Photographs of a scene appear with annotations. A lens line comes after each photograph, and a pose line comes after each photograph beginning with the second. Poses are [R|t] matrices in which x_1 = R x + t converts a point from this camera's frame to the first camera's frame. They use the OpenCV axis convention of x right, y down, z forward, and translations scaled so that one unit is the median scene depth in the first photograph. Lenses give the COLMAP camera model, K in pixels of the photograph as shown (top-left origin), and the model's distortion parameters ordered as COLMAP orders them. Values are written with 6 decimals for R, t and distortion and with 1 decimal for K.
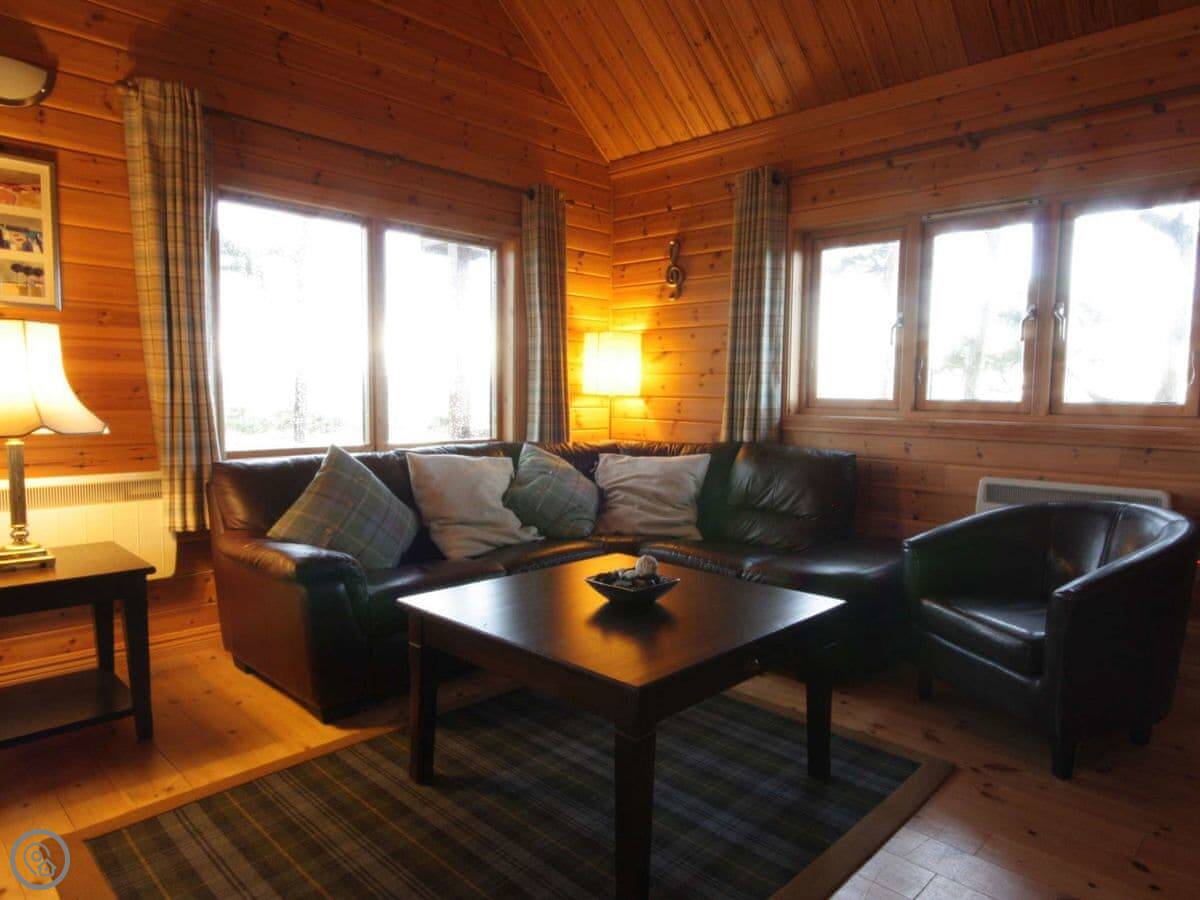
lens RADIAL K [[755.9, 0, 600.0], [0, 755.9, 450.0], [0, 0, 1]] dist [0.038667, -0.000138]
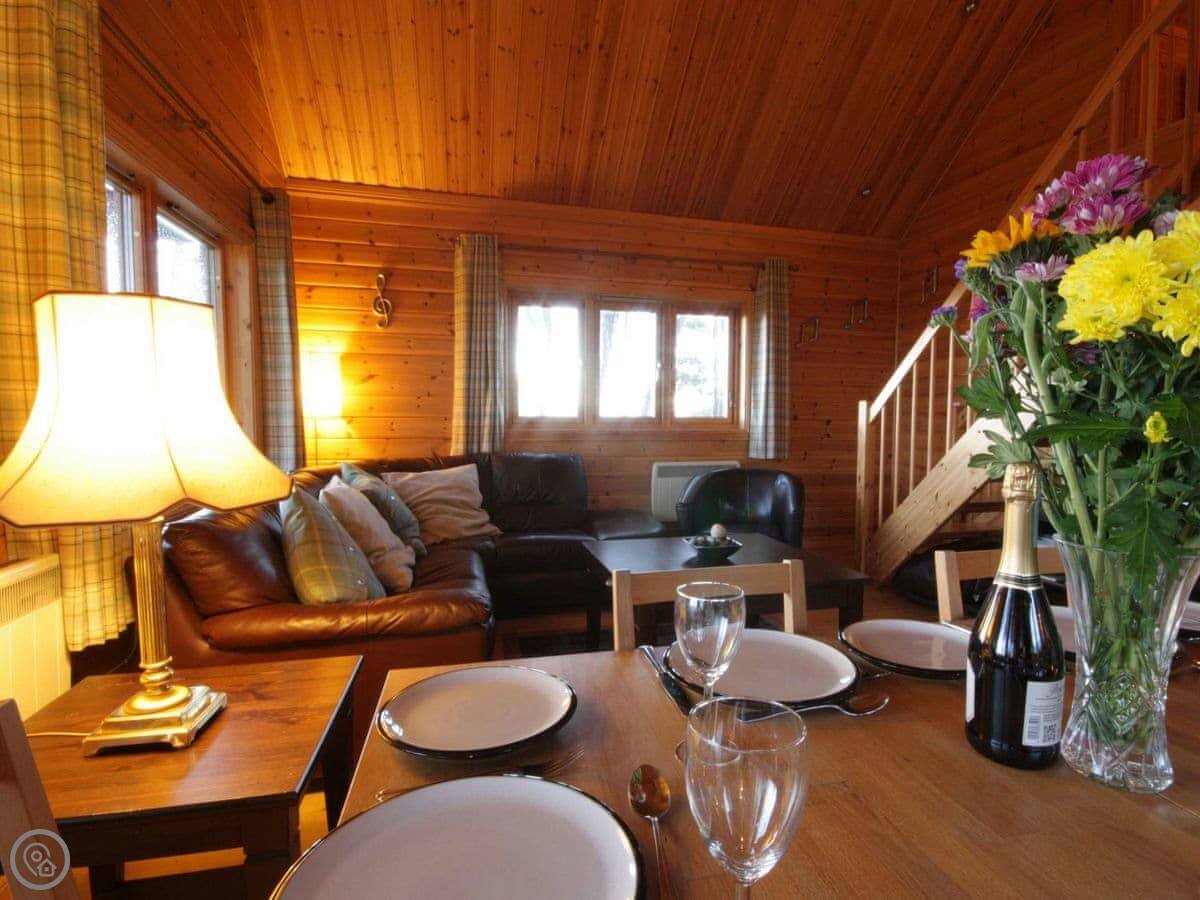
lens RADIAL K [[625.8, 0, 571.1], [0, 625.8, 455.0], [0, 0, 1]] dist [0.000196, -0.006323]
pose [[0.548771, -0.062656, 0.833621, -0.623566], [0.068865, 0.997186, 0.029616, -0.029018], [-0.833131, 0.041155, 0.551542, 0.342618]]
